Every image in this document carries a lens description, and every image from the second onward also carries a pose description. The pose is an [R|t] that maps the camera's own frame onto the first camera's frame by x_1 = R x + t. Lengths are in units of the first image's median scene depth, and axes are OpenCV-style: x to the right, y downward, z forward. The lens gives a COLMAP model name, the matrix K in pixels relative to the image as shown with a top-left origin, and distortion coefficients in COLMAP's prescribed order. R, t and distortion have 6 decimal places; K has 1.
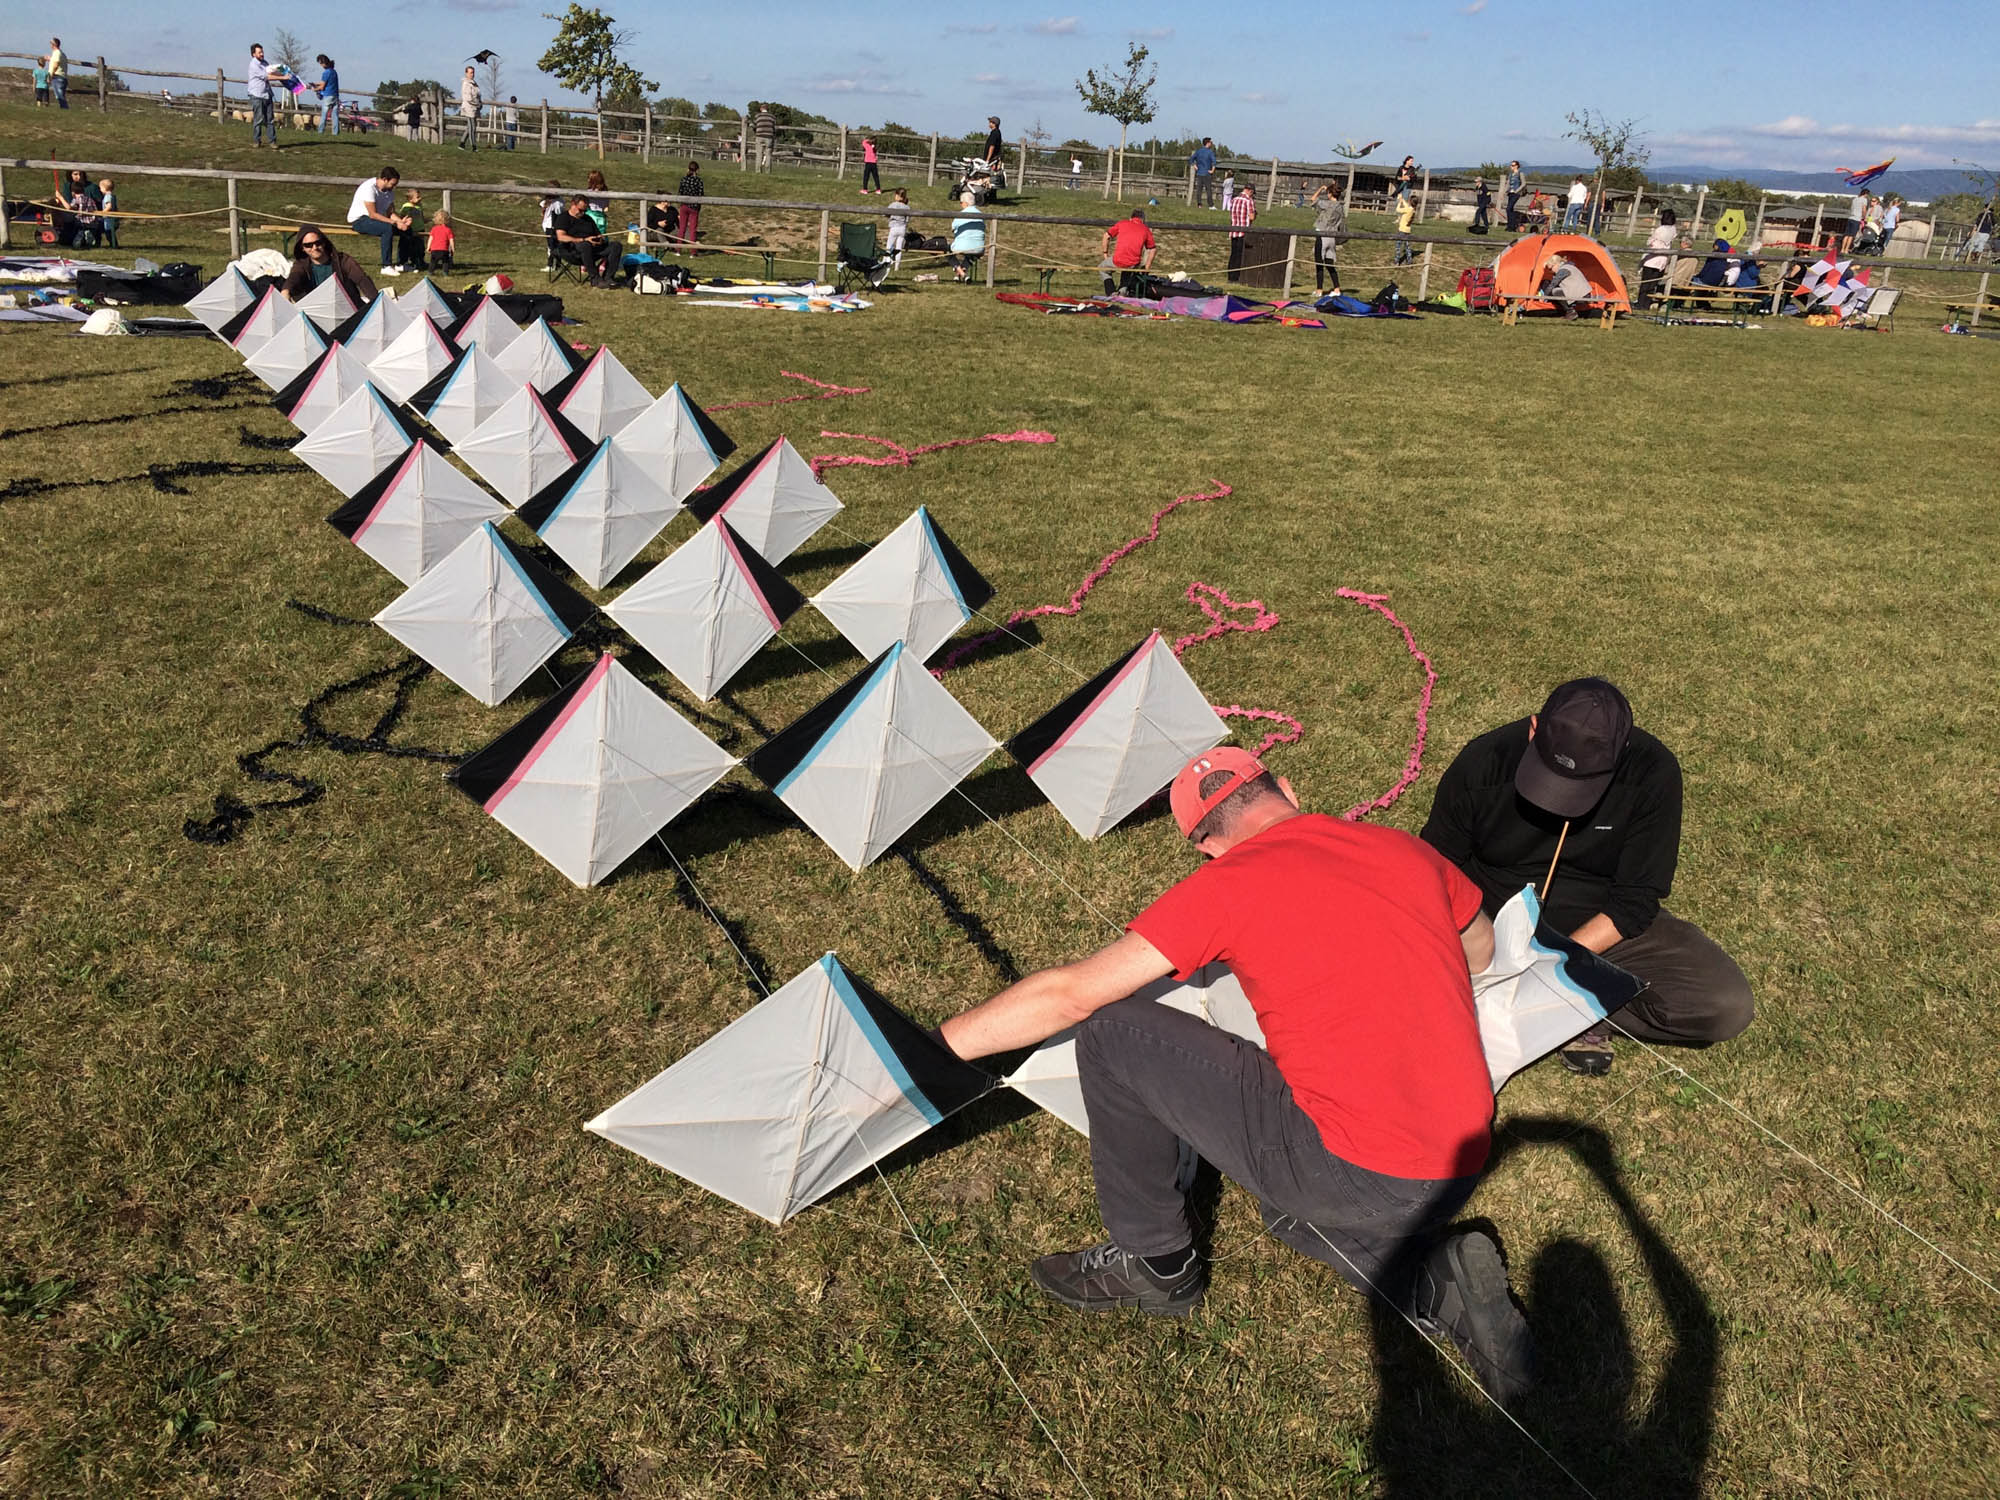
lens RADIAL K [[1730.5, 0, 987.2], [0, 1730.5, 751.4], [0, 0, 1]] dist [-0.003055, -0.009875]
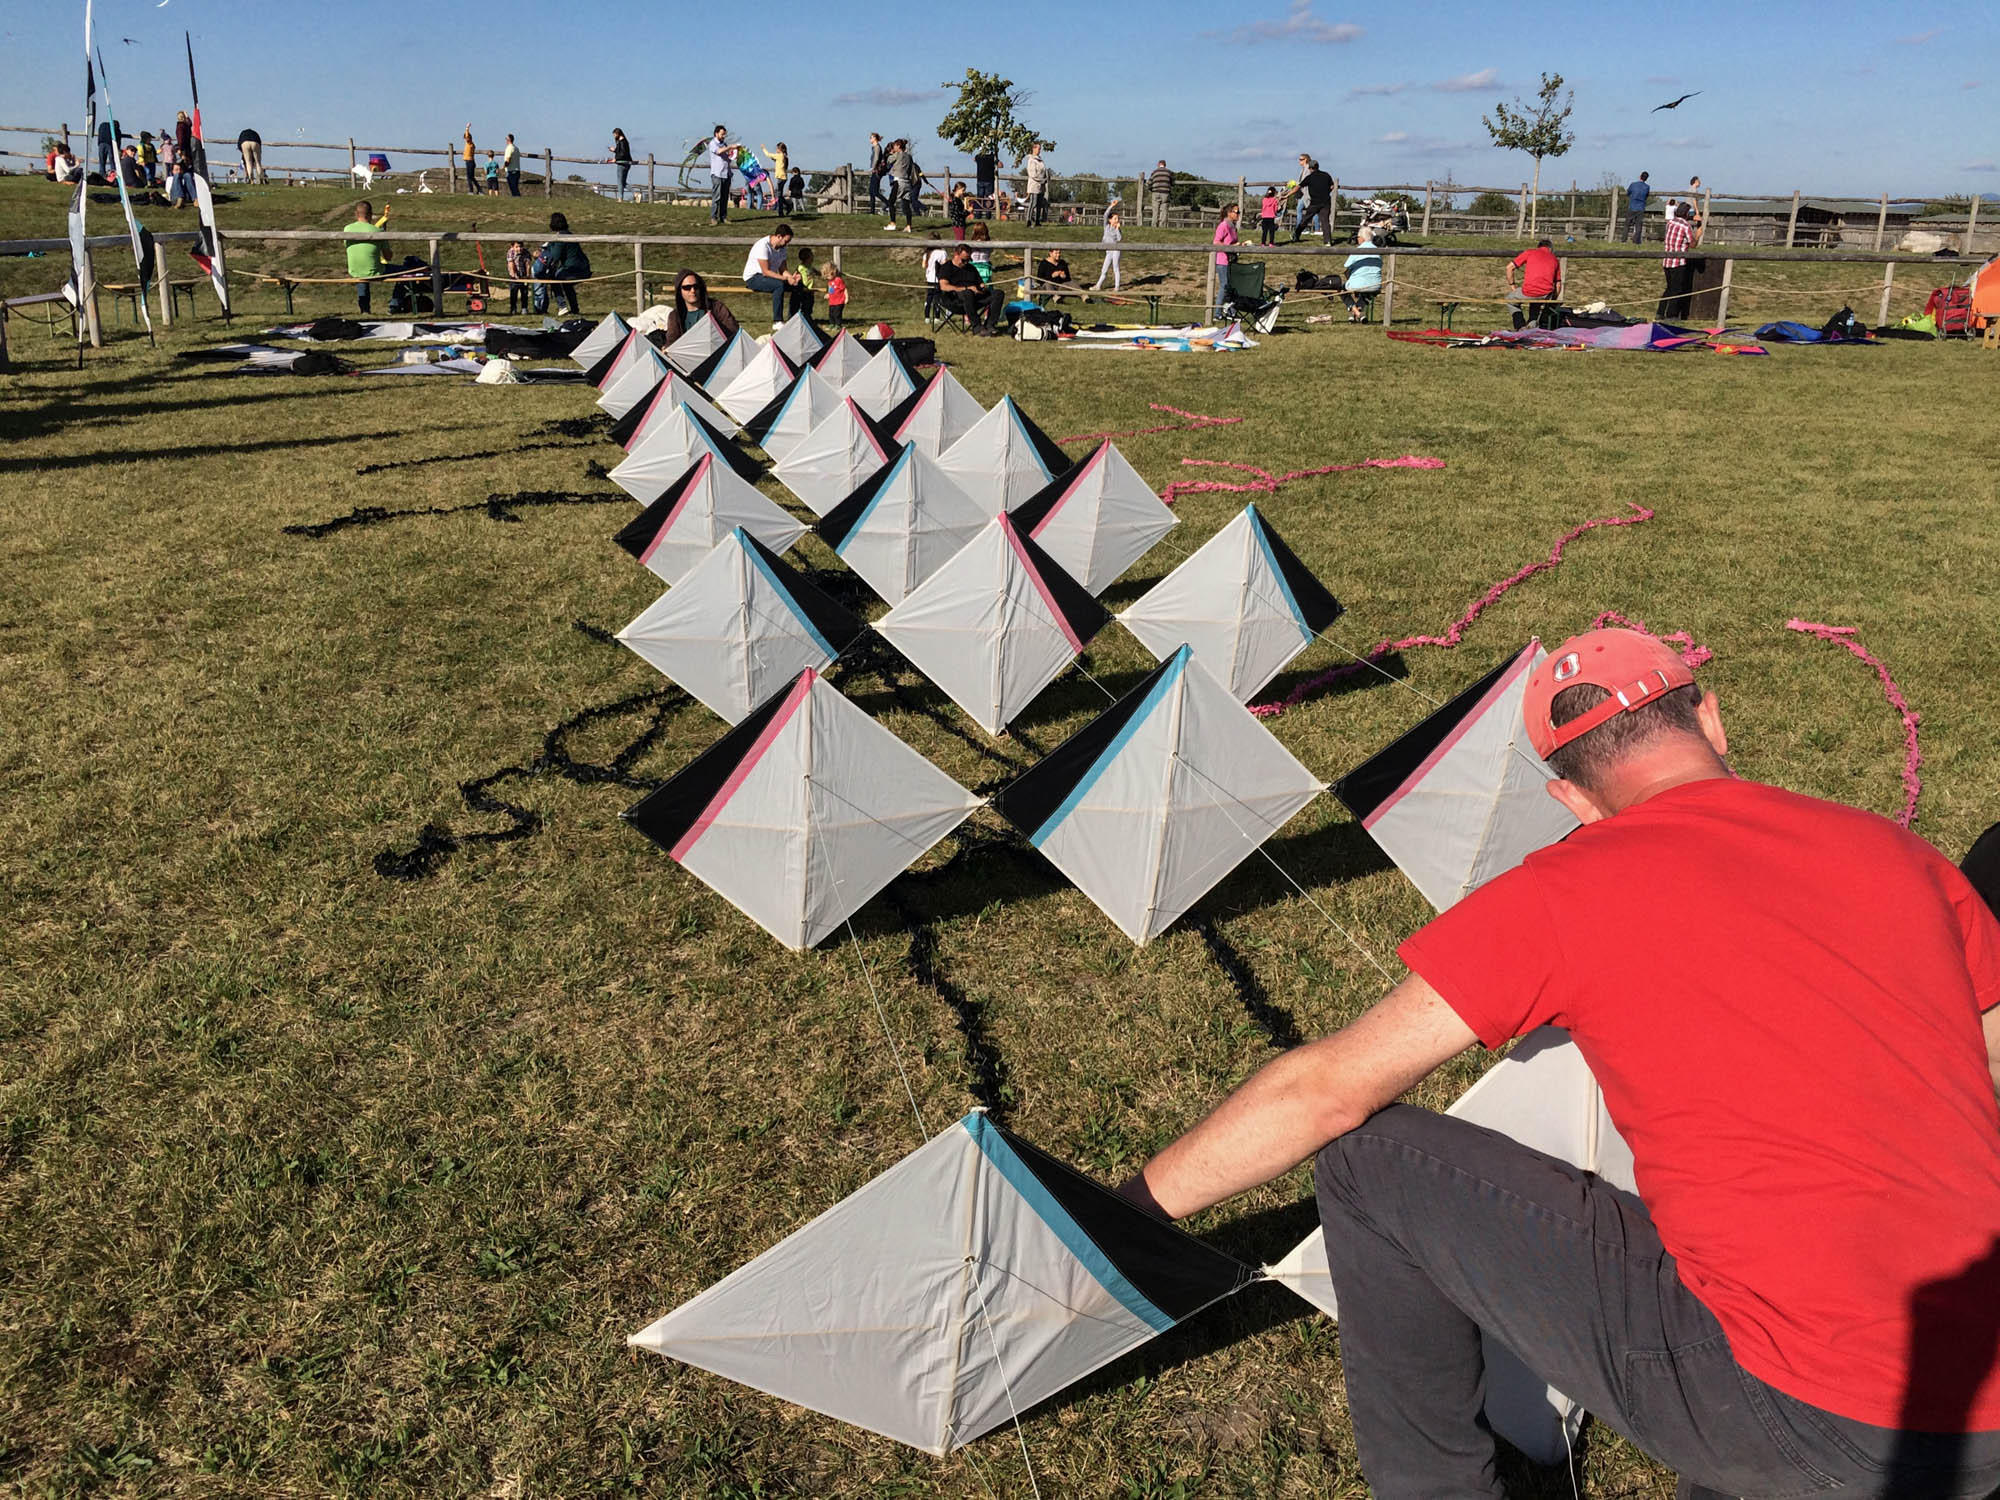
lens RADIAL K [[1730.5, 0, 998.7], [0, 1730.5, 672.6], [0, 0, 1]] dist [-0.003055, -0.009875]
pose [[0.974527, 0.010611, -0.224018, 0.028727], [-0.029191, 0.996384, -0.079792, 0.008145], [0.222361, 0.084298, 0.971313, 0.163396]]
